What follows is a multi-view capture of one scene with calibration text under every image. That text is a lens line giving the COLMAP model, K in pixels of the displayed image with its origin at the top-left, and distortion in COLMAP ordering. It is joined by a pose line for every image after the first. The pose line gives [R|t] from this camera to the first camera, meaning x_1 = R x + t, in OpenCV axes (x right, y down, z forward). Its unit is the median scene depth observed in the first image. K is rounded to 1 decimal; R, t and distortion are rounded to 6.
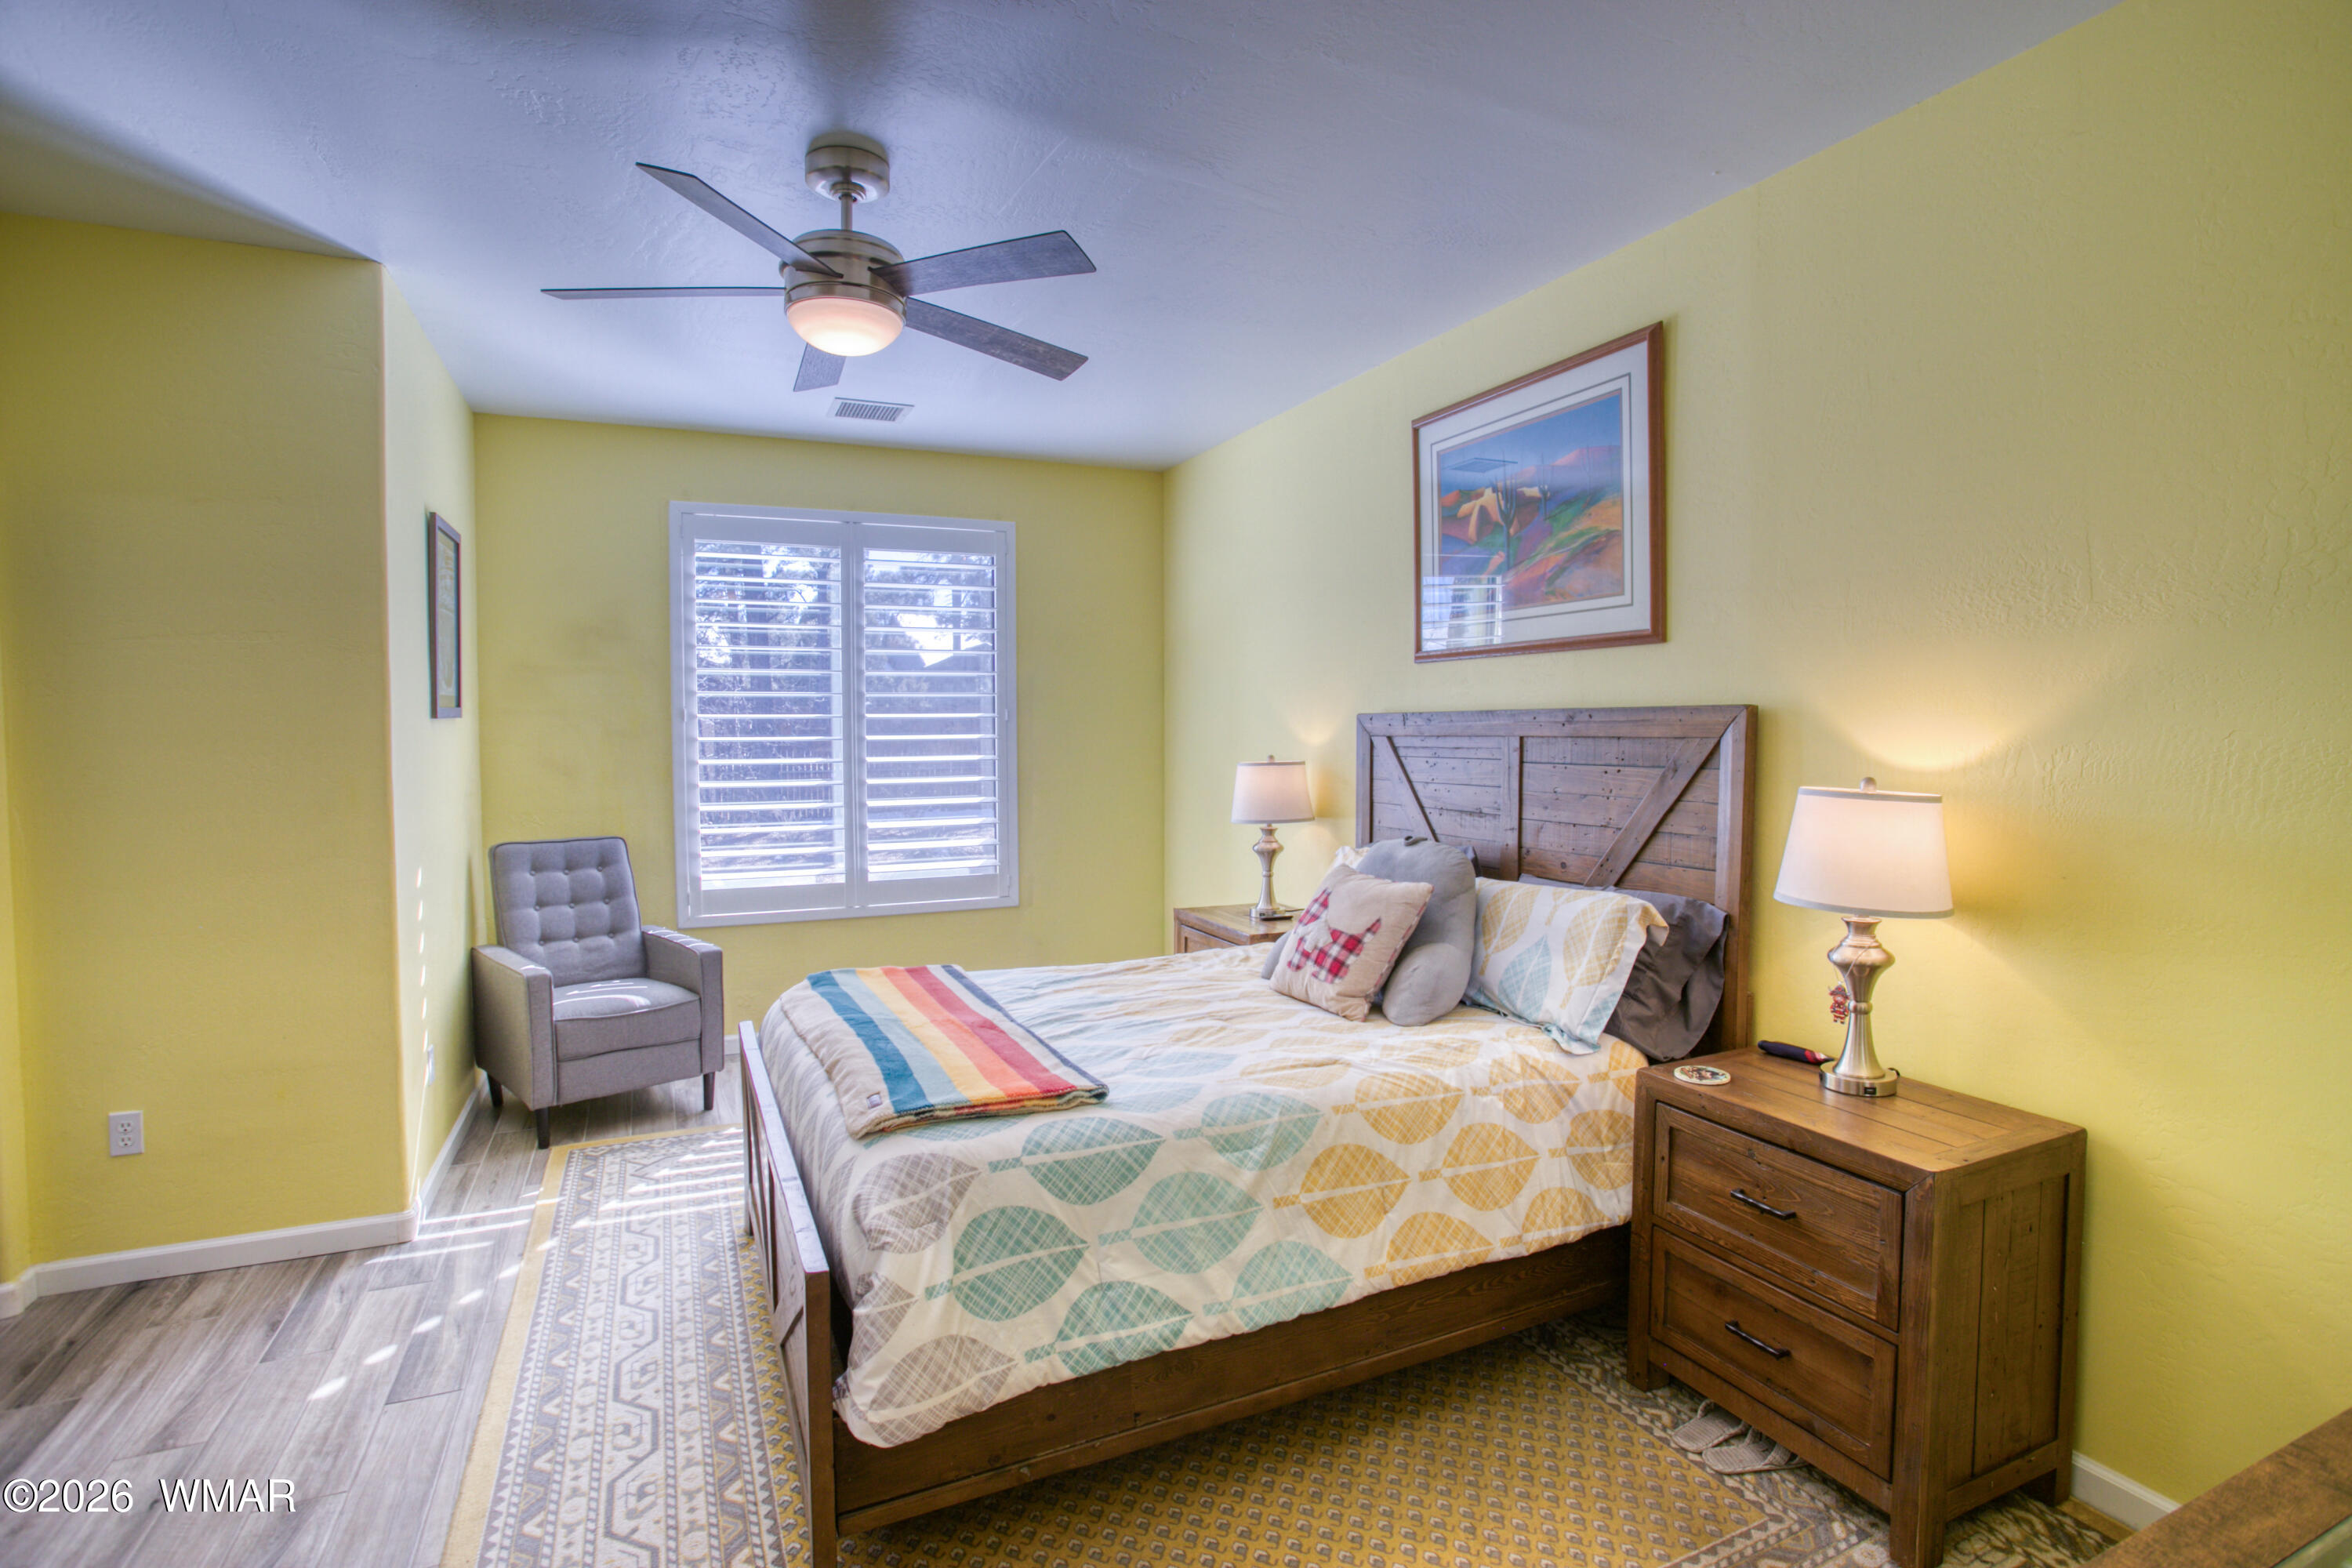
lens RADIAL K [[1207.9, 0, 1185.2], [0, 1207.9, 765.4], [0, 0, 1]] dist [-0.064294, 0.021437]
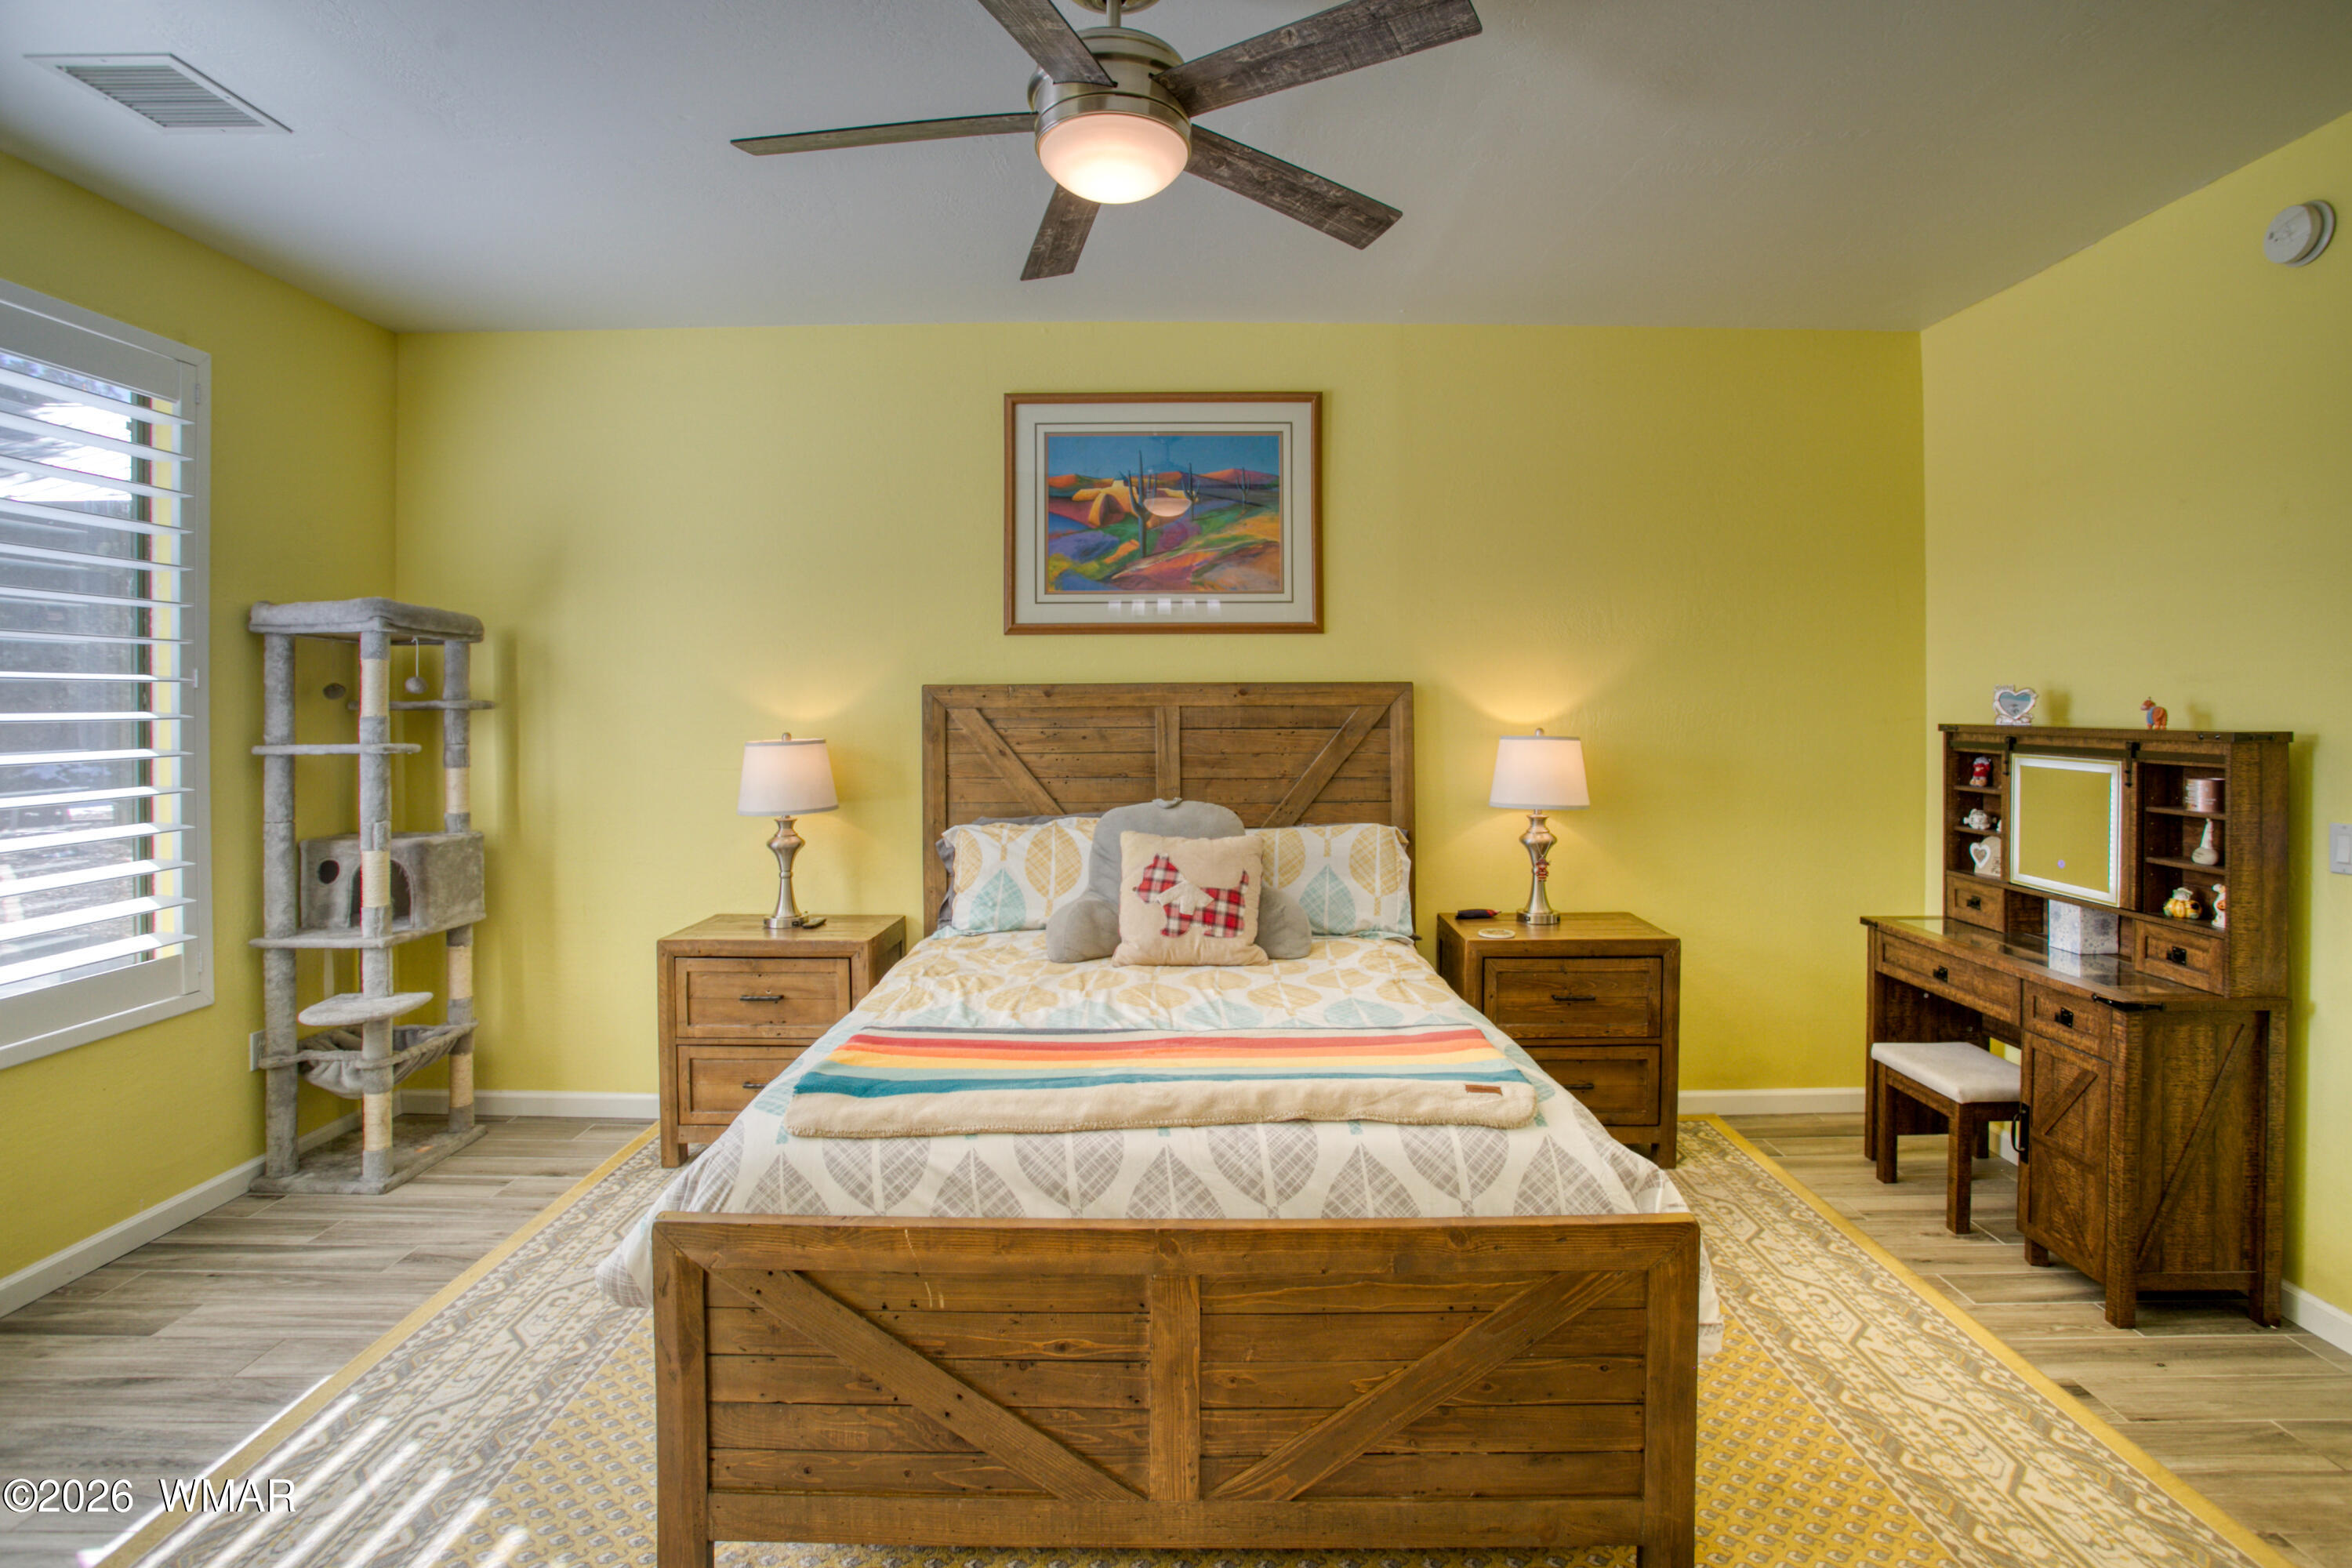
lens RADIAL K [[1175.0, 0, 1209.5], [0, 1175.0, 712.4], [0, 0, 1]] dist [-0.079490, 0.029354]
pose [[0.390411, 0.000980, 0.920640, -0.804039], [0.032742, 0.999352, -0.014948, -0.001003], [-0.920058, 0.035980, 0.390126, 0.592026]]
